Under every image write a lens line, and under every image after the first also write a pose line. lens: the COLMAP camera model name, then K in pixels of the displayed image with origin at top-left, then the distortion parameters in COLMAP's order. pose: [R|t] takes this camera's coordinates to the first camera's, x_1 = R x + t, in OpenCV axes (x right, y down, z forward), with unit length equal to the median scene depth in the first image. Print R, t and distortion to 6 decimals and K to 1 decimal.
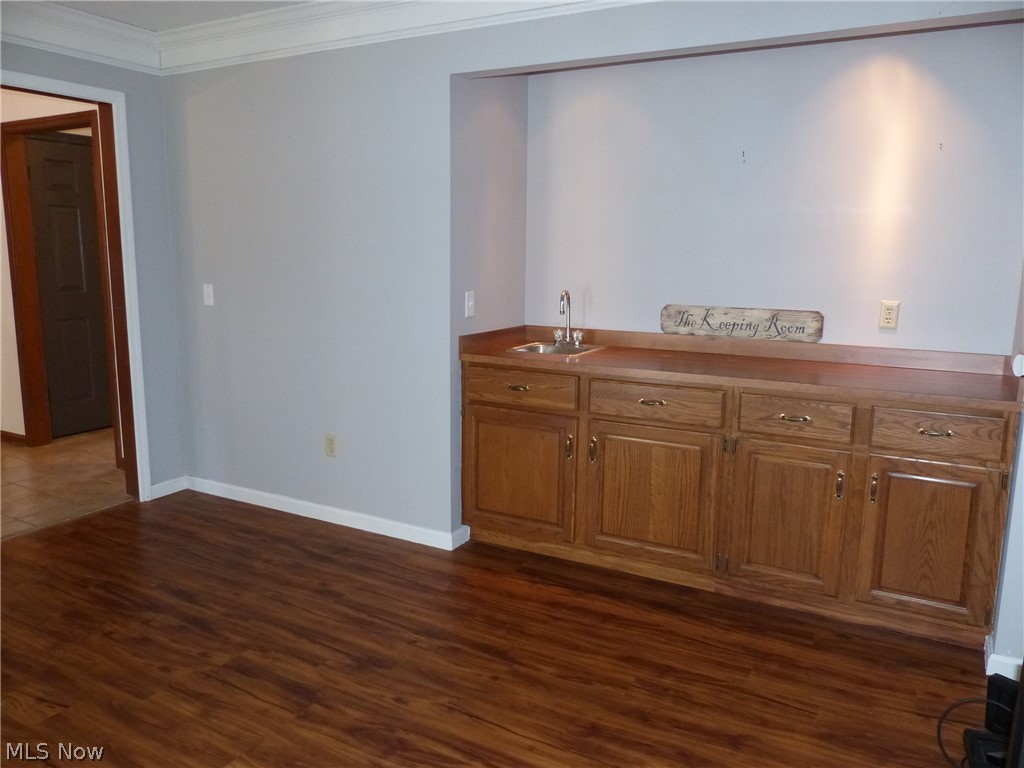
lens RADIAL K [[769.1, 0, 514.2], [0, 769.1, 374.0], [0, 0, 1]] dist [-0.022262, 0.001889]
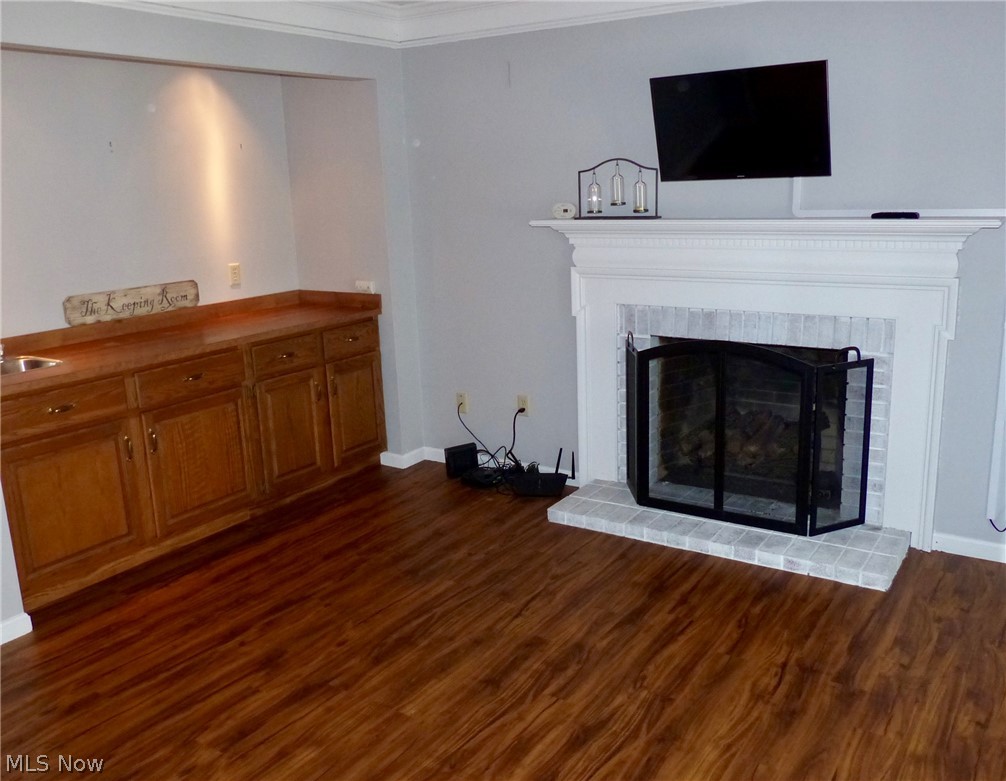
lens RADIAL K [[891.9, 0, 504.3], [0, 891.9, 395.0], [0, 0, 1]] dist [-0.007332, 0.002329]
pose [[0.081070, -0.247152, 0.965579, -0.995251], [0.195983, 0.953809, 0.227684, -0.137931], [-0.977251, 0.170778, 0.125762, 0.399358]]
